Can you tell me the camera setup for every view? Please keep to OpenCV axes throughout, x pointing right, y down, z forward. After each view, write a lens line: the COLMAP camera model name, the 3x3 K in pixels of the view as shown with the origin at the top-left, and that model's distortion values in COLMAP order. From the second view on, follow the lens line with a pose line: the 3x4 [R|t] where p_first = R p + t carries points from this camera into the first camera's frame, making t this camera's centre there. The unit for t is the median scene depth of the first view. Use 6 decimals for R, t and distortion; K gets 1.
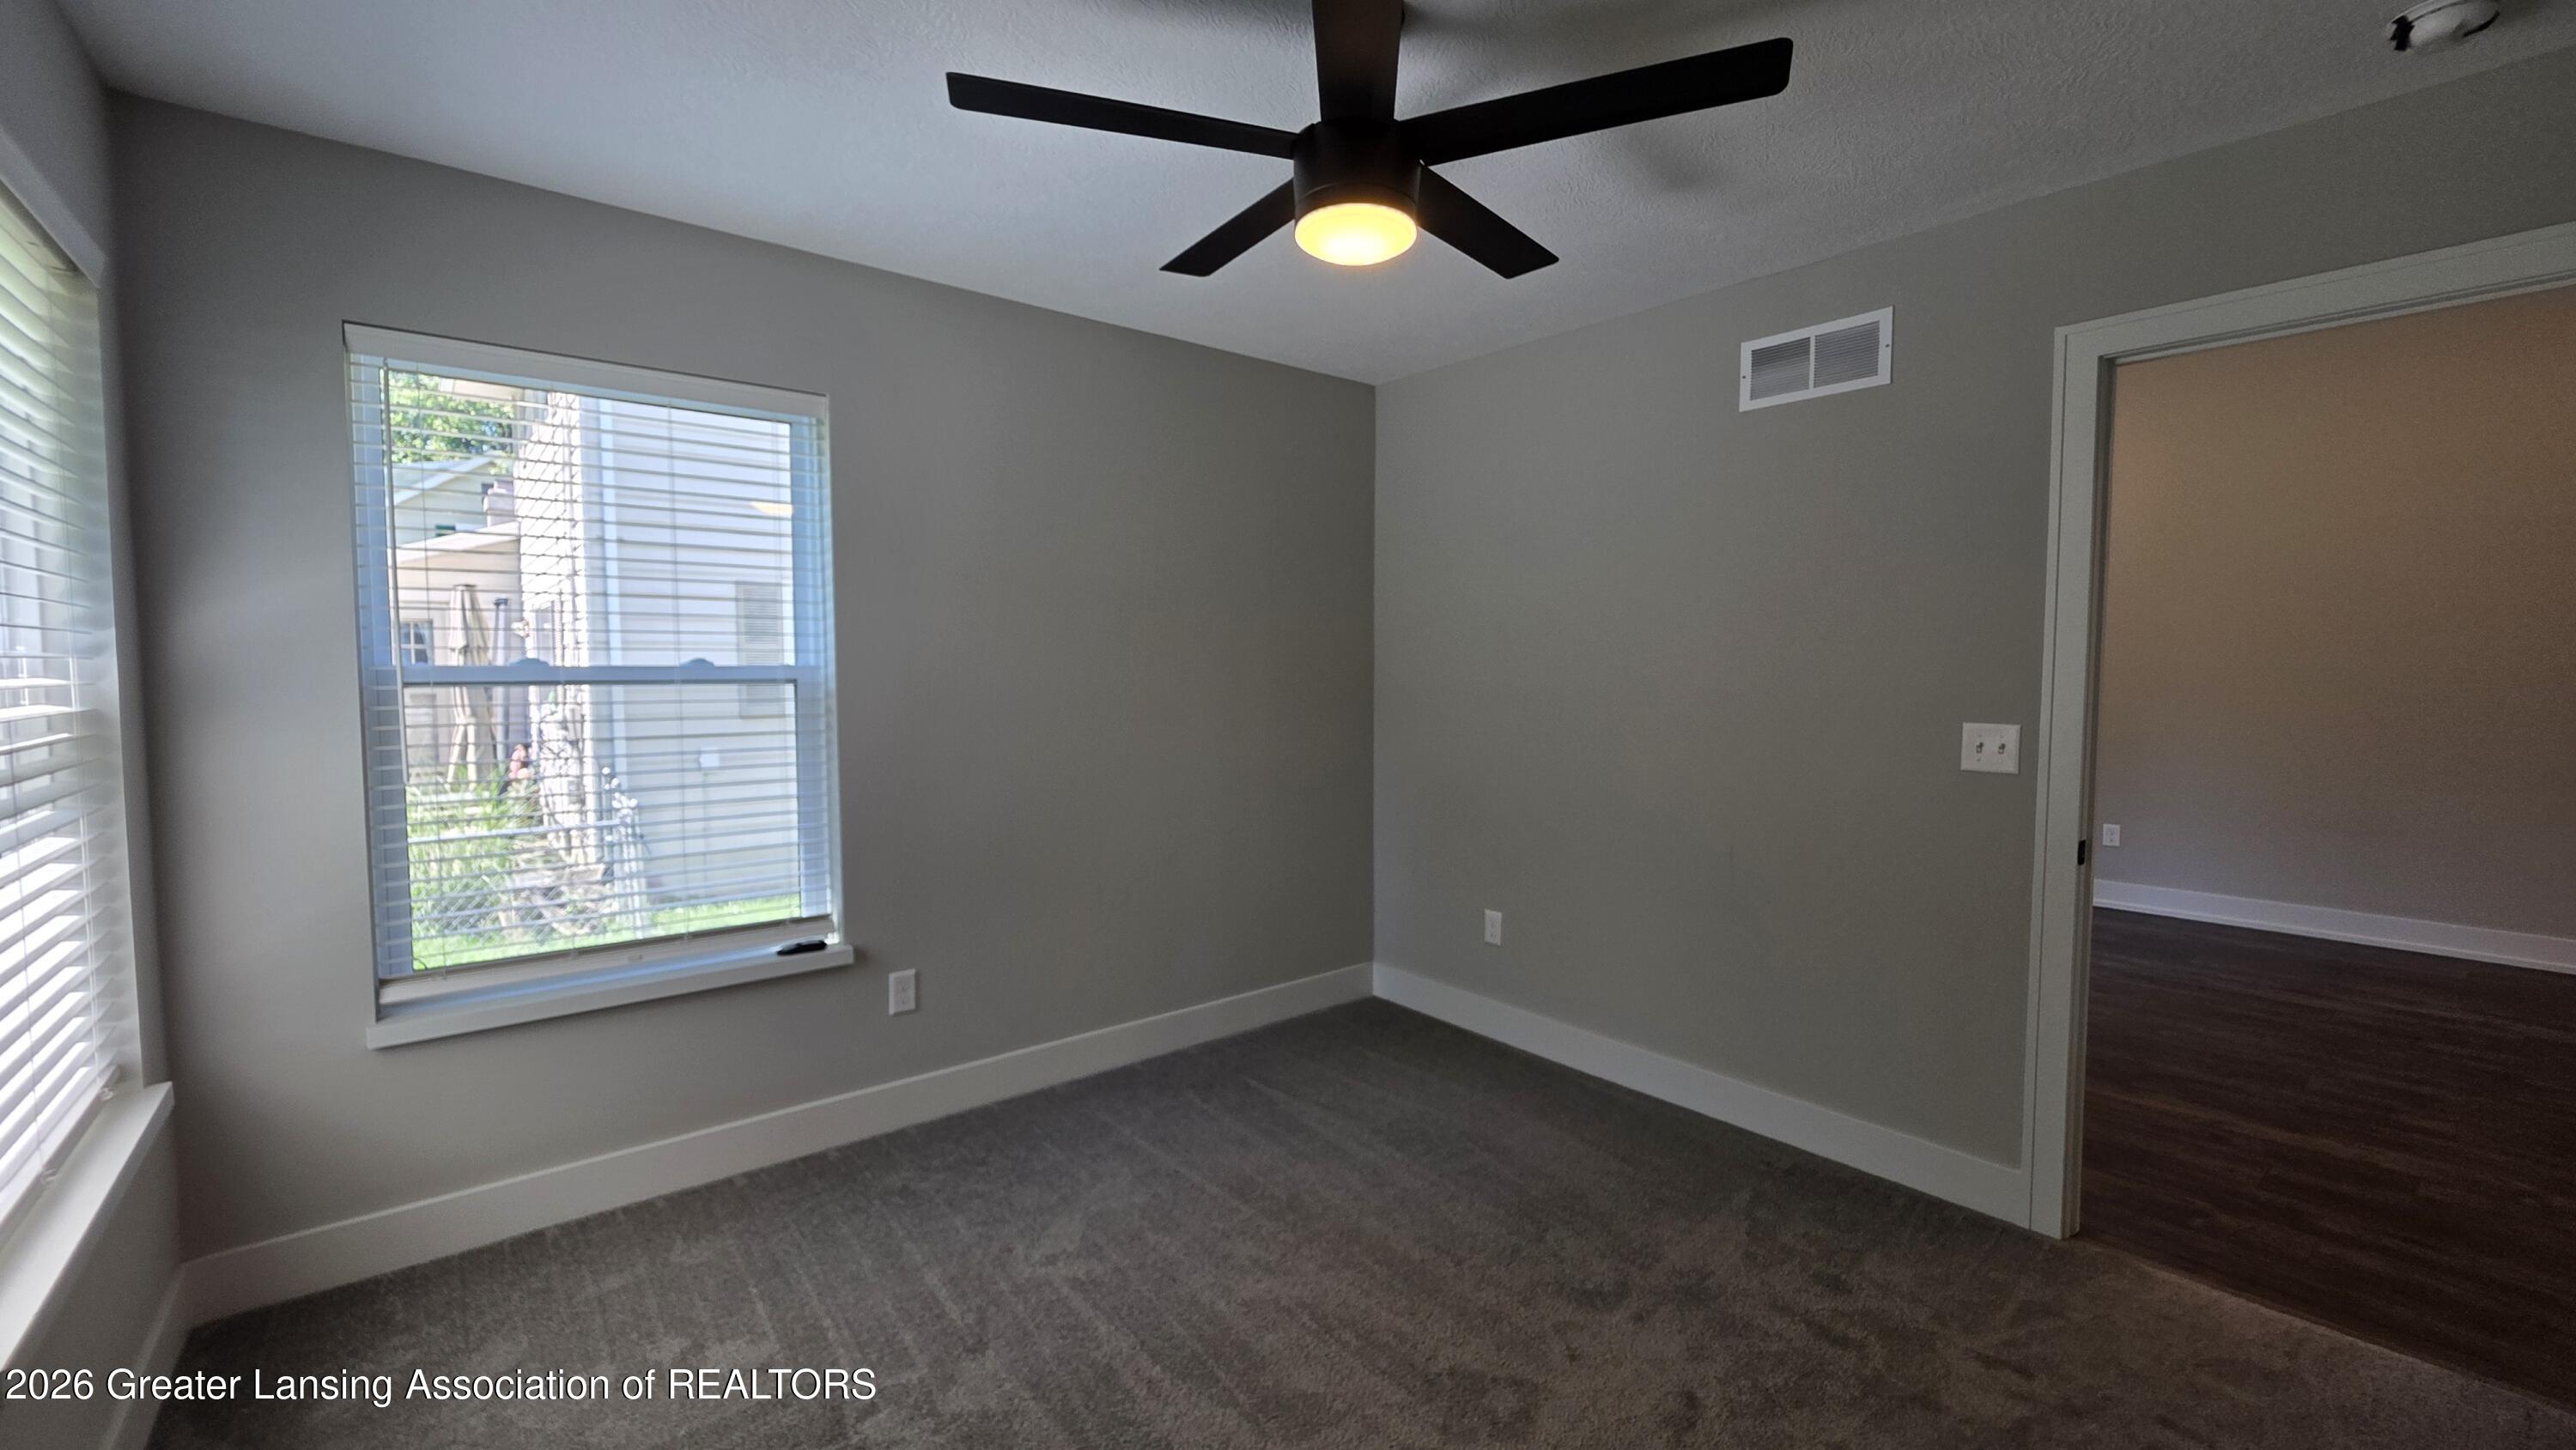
lens RADIAL K [[1038.7, 0, 1292.5], [0, 1038.7, 723.6], [0, 0, 1]] dist [0.000156, 0.000849]
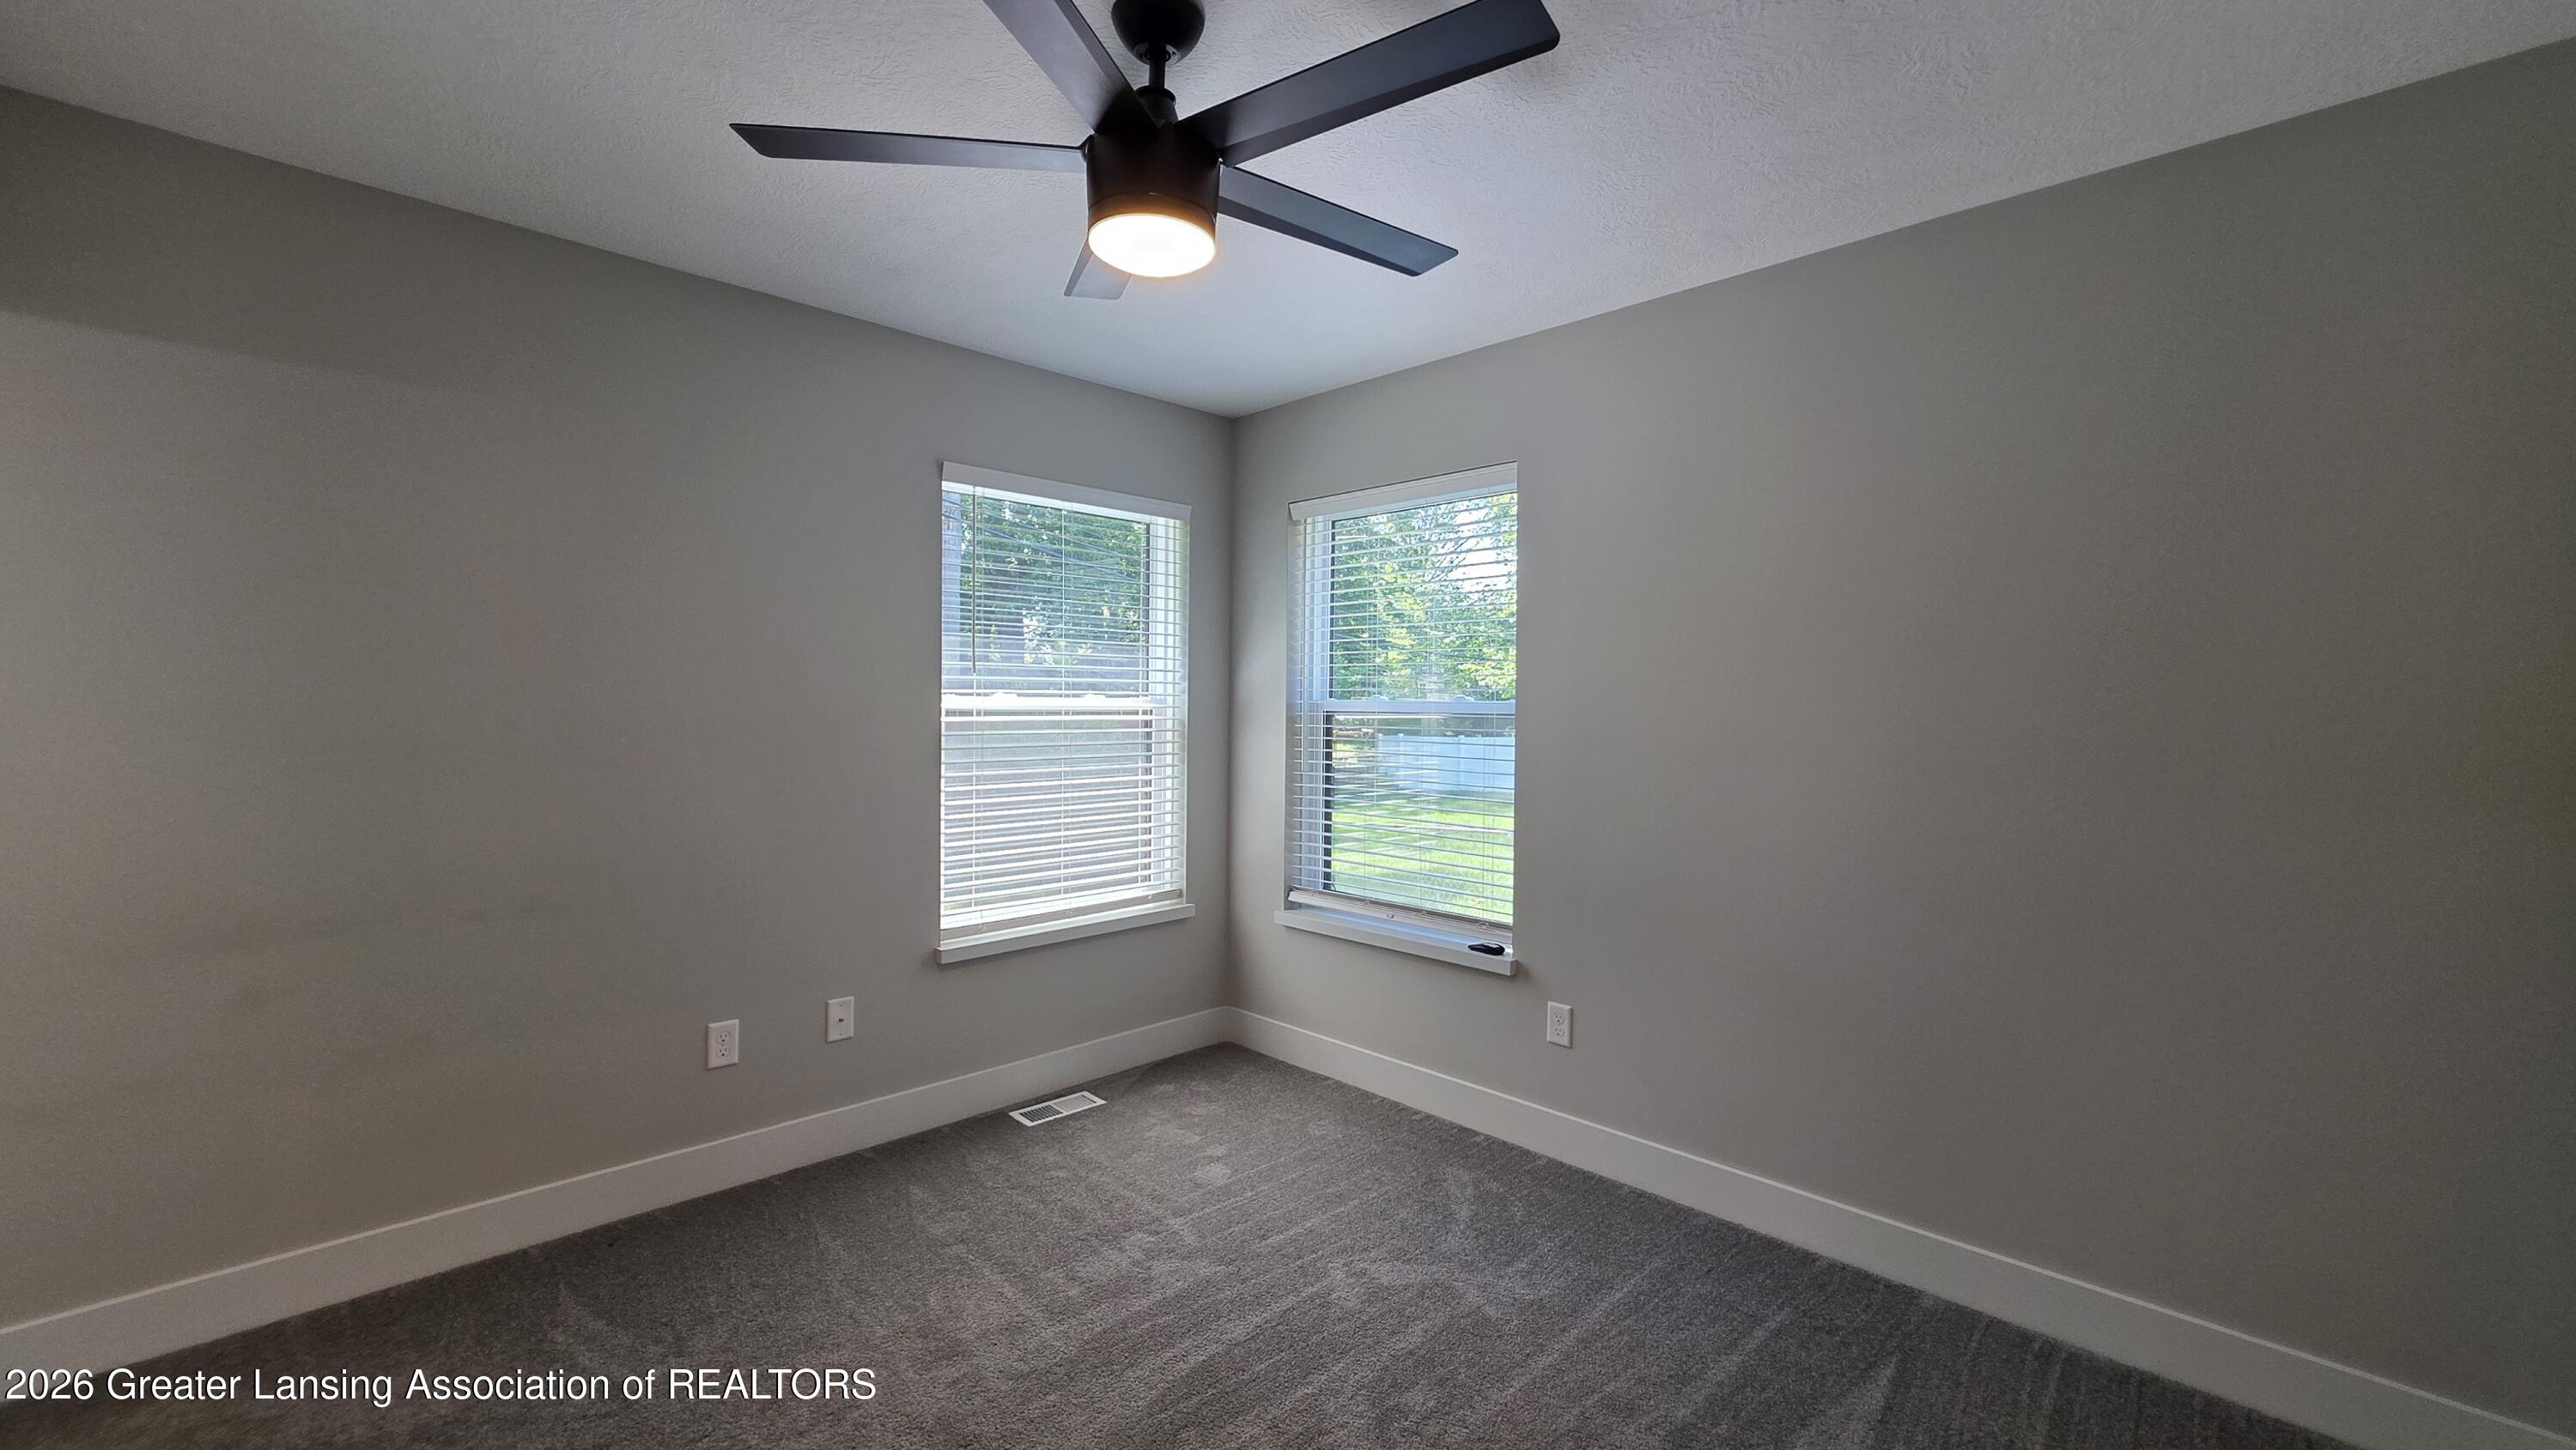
lens RADIAL K [[1038.7, 0, 1283.8], [0, 1038.7, 738.6], [0, 0, 1]] dist [0.000156, 0.000849]
pose [[0.067331, 0.025506, -0.997405, 0.733933], [-0.063650, 0.997747, 0.021218, -0.026037], [0.995698, 0.062056, 0.068802, 0.786170]]
